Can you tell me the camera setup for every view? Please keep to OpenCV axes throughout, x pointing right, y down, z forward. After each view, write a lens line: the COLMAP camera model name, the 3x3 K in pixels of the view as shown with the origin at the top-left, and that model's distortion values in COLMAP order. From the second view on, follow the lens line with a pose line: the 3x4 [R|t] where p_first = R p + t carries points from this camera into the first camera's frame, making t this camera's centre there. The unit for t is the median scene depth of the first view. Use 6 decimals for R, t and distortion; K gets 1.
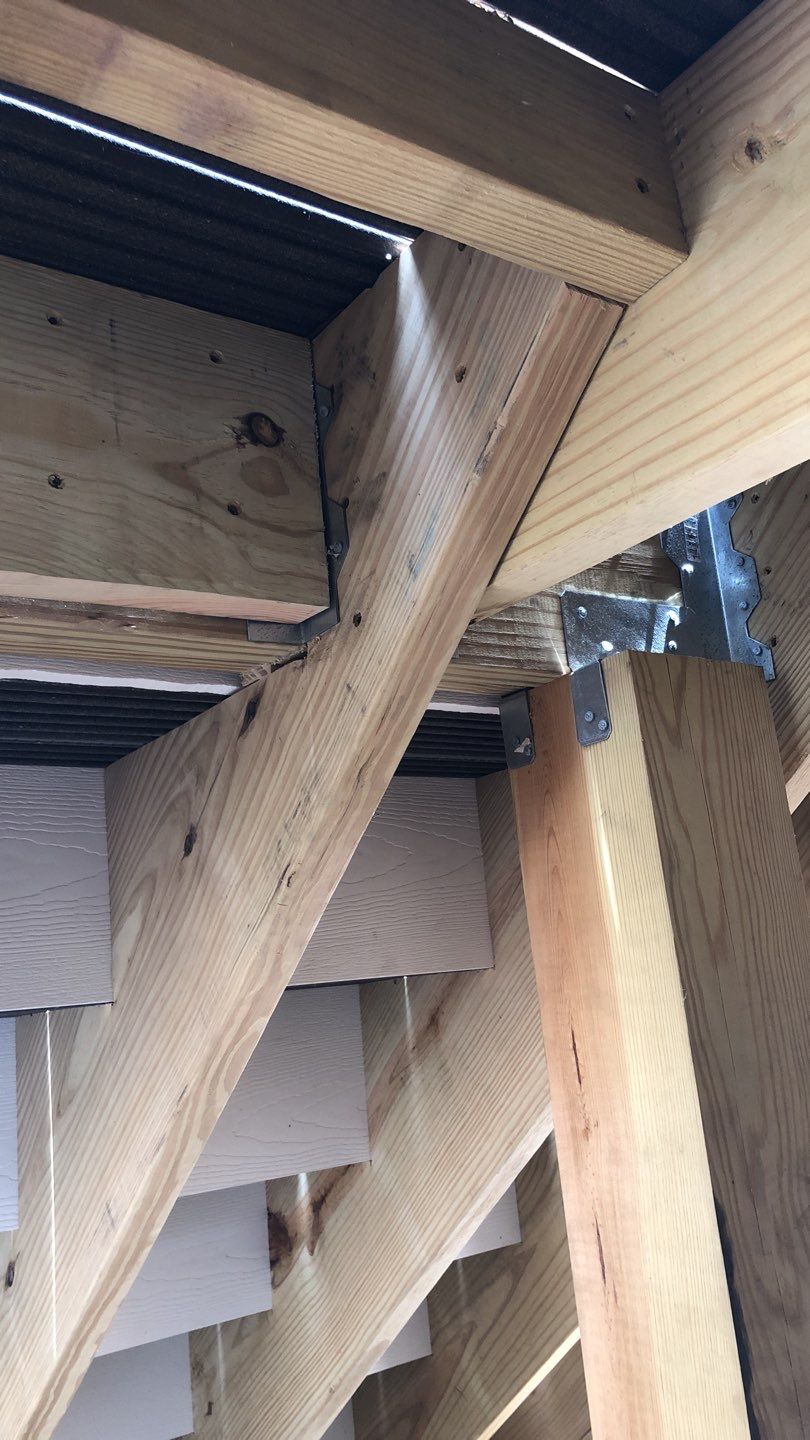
lens RADIAL K [[1174.4, 0, 405.0], [0, 1174.4, 720.0], [0, 0, 1]] dist [-0.010939, 0.009767]
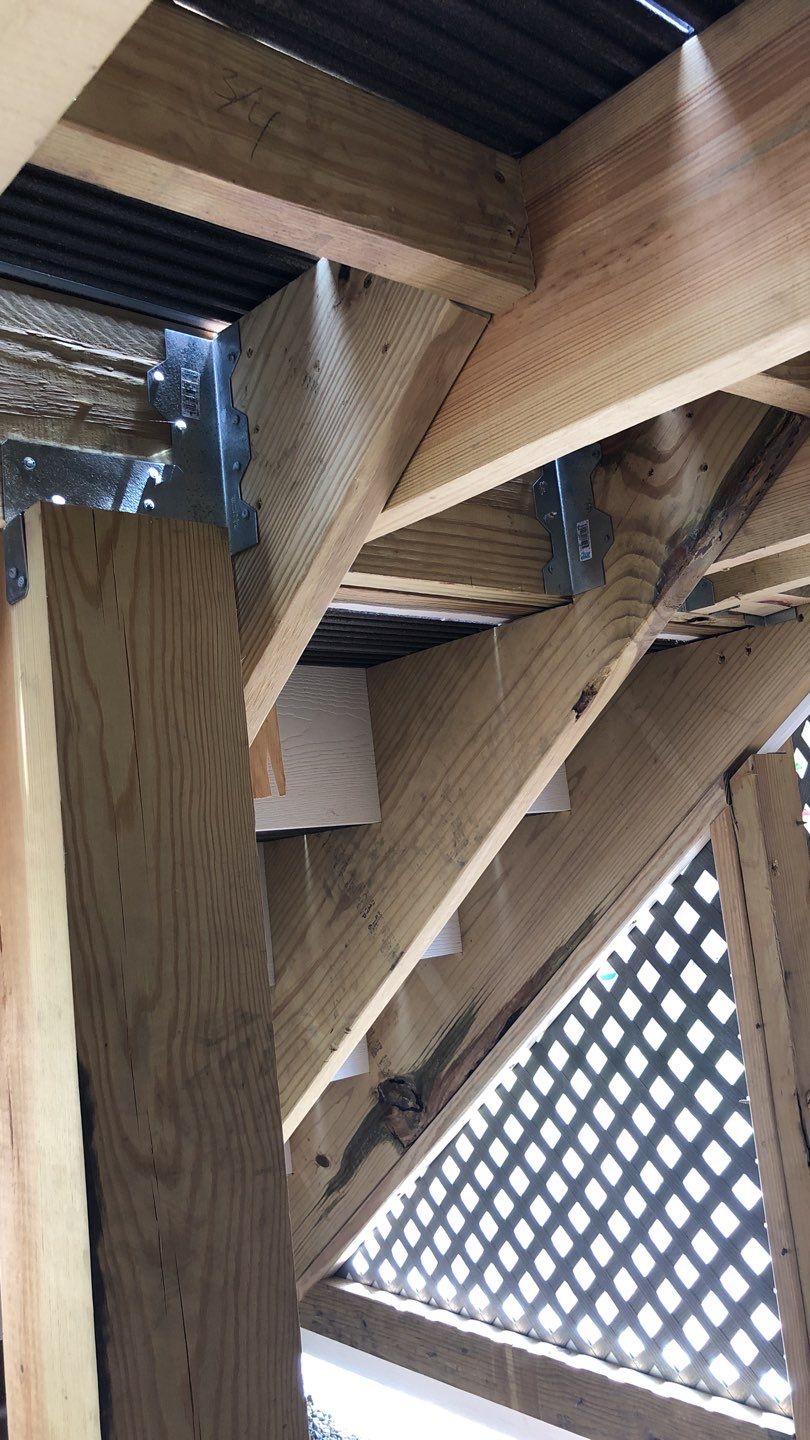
lens RADIAL K [[1174.4, 0, 405.0], [0, 1174.4, 720.0], [0, 0, 1]] dist [-0.010939, 0.009767]
pose [[0.993444, 0.003959, 0.114248, 0.383332], [-0.014092, 0.996018, 0.088027, 0.028802], [-0.113444, -0.089060, 0.989545, 0.016557]]
